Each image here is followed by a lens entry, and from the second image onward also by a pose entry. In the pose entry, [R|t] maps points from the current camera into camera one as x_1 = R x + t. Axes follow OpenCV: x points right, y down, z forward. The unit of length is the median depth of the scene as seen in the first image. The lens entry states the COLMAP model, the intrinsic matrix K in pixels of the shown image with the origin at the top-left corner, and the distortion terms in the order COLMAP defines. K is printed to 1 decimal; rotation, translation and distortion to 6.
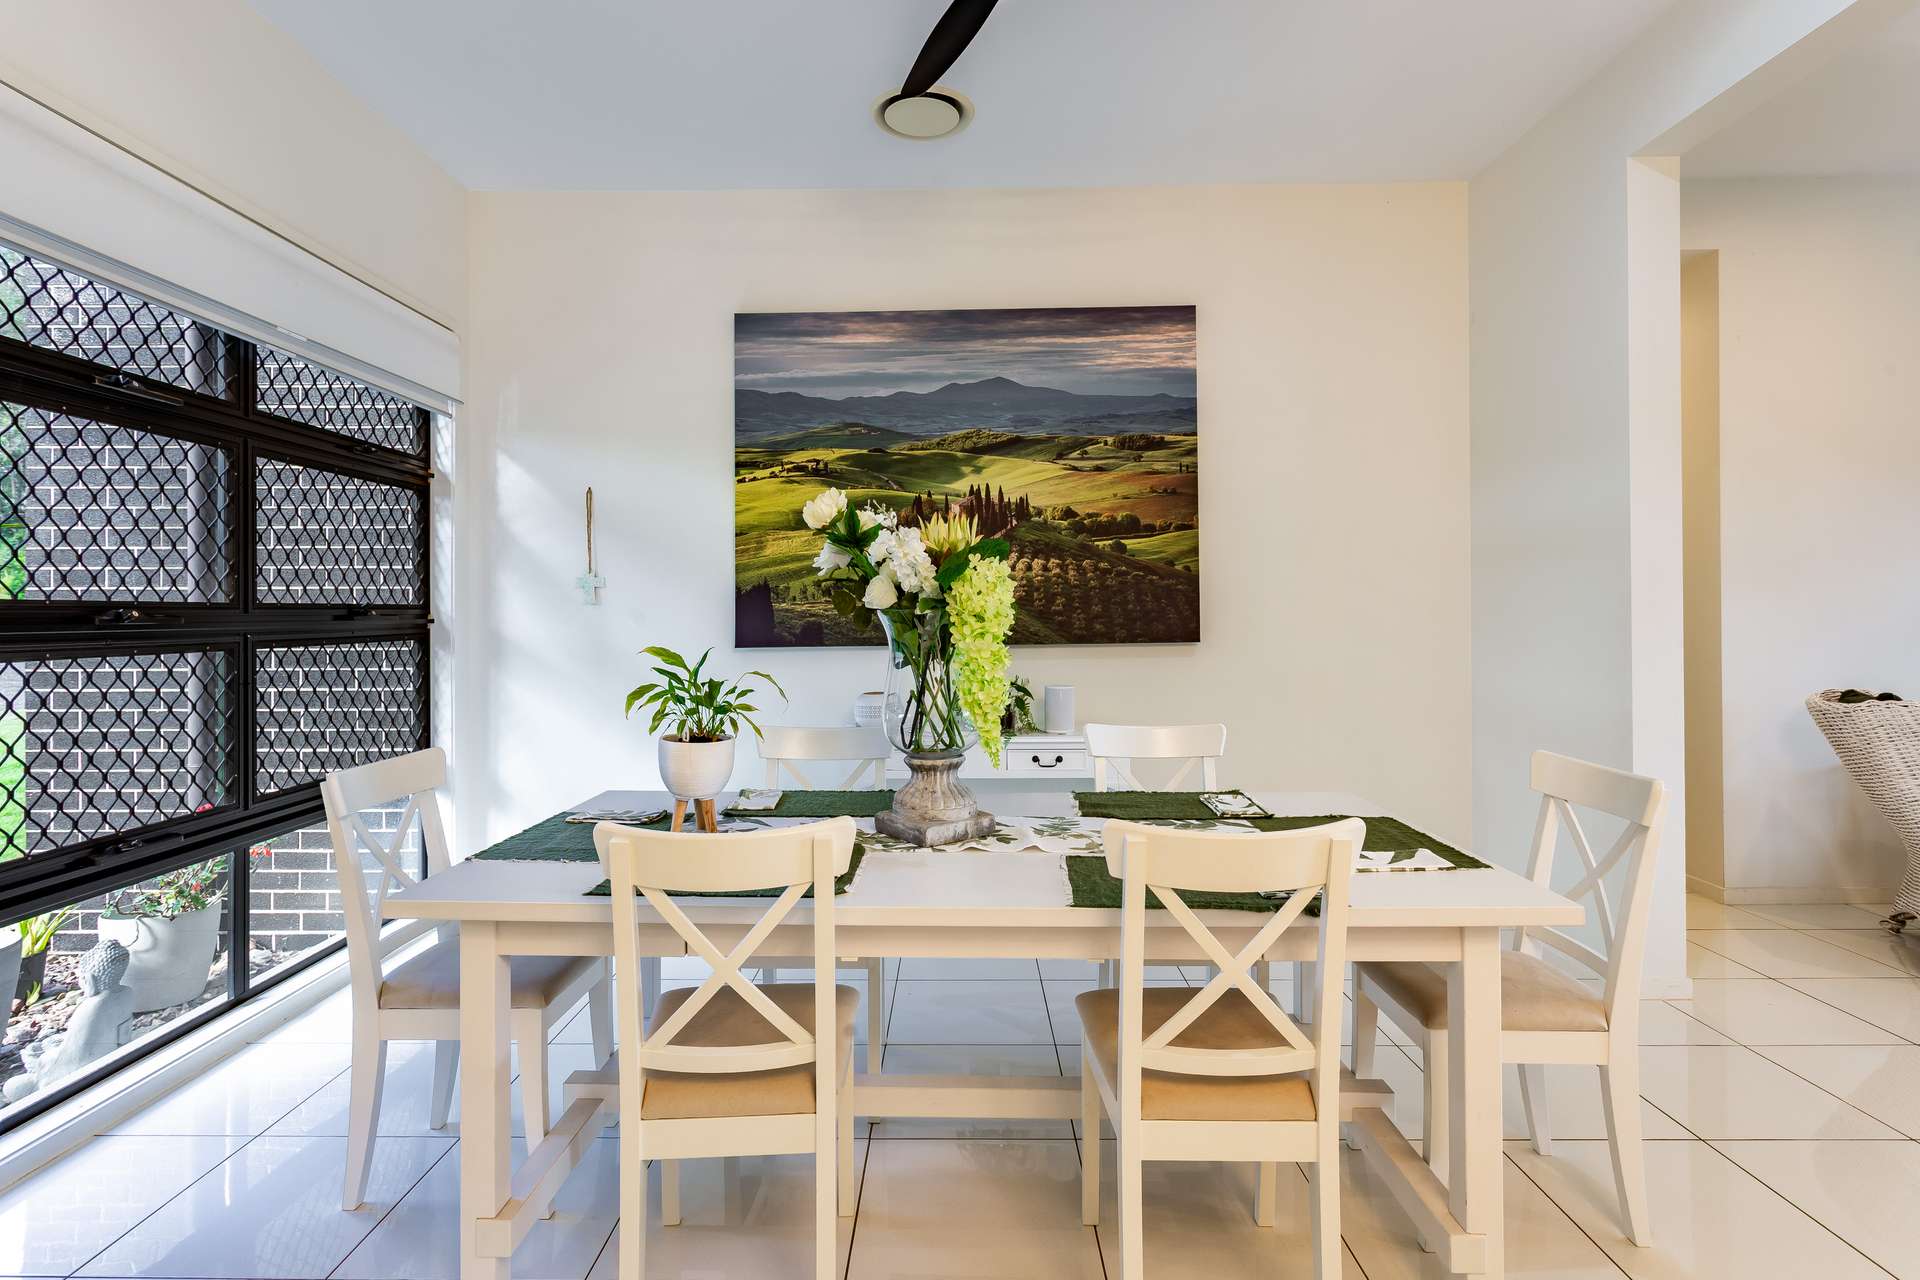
lens RADIAL K [[930.3, 0, 947.4], [0, 930.3, 619.7], [0, 0, 1]] dist [0.003196, 0.000941]
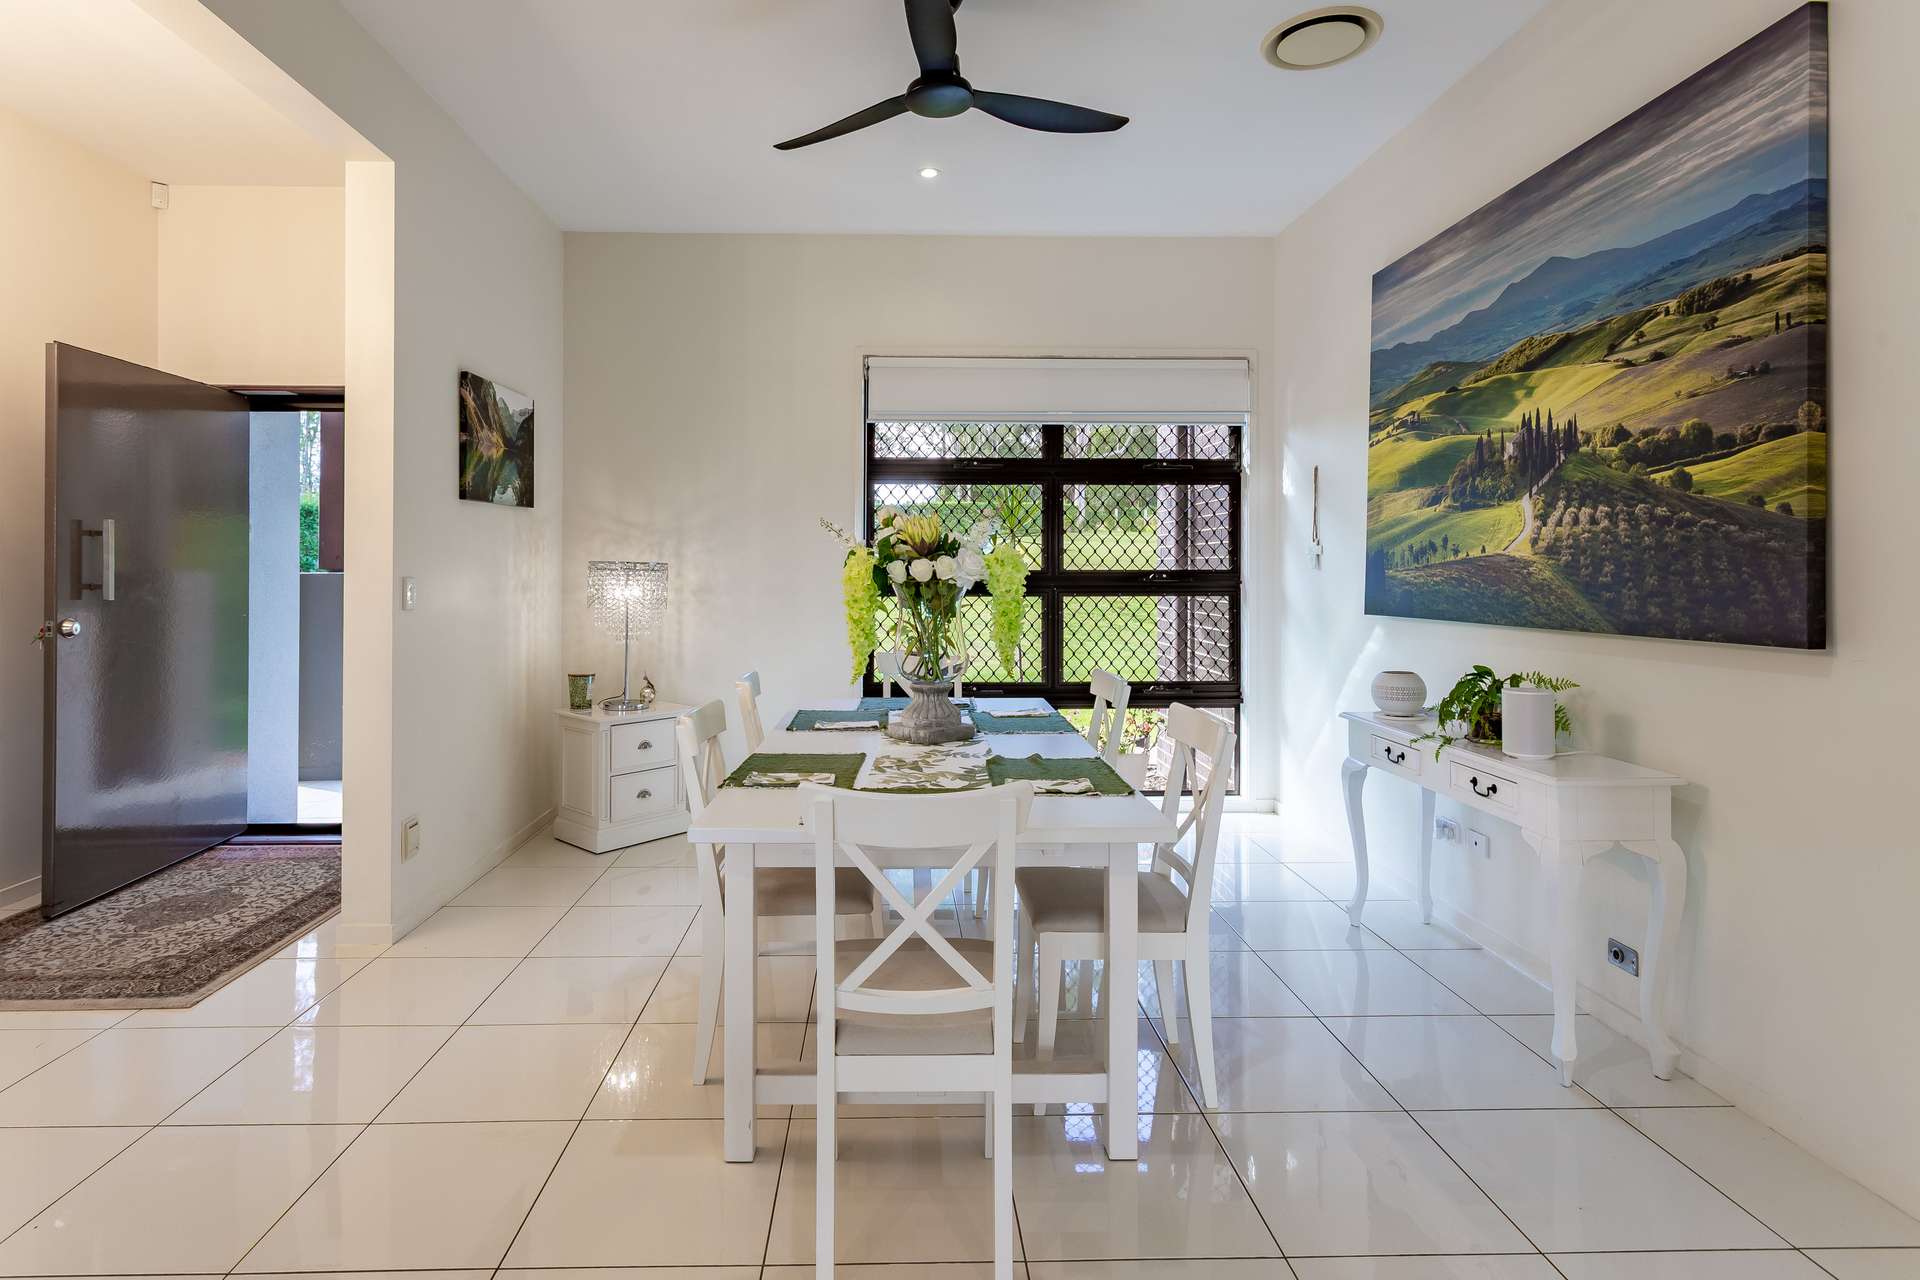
lens RADIAL K [[930.3, 0, 891.8], [0, 930.3, 576.0], [0, 0, 1]] dist [0.003196, 0.000941]
pose [[0.043663, 0.012389, -0.998970, 0.761566], [-0.005109, 0.999913, 0.012178, -0.020457], [0.999033, 0.004572, 0.043722, 0.461742]]
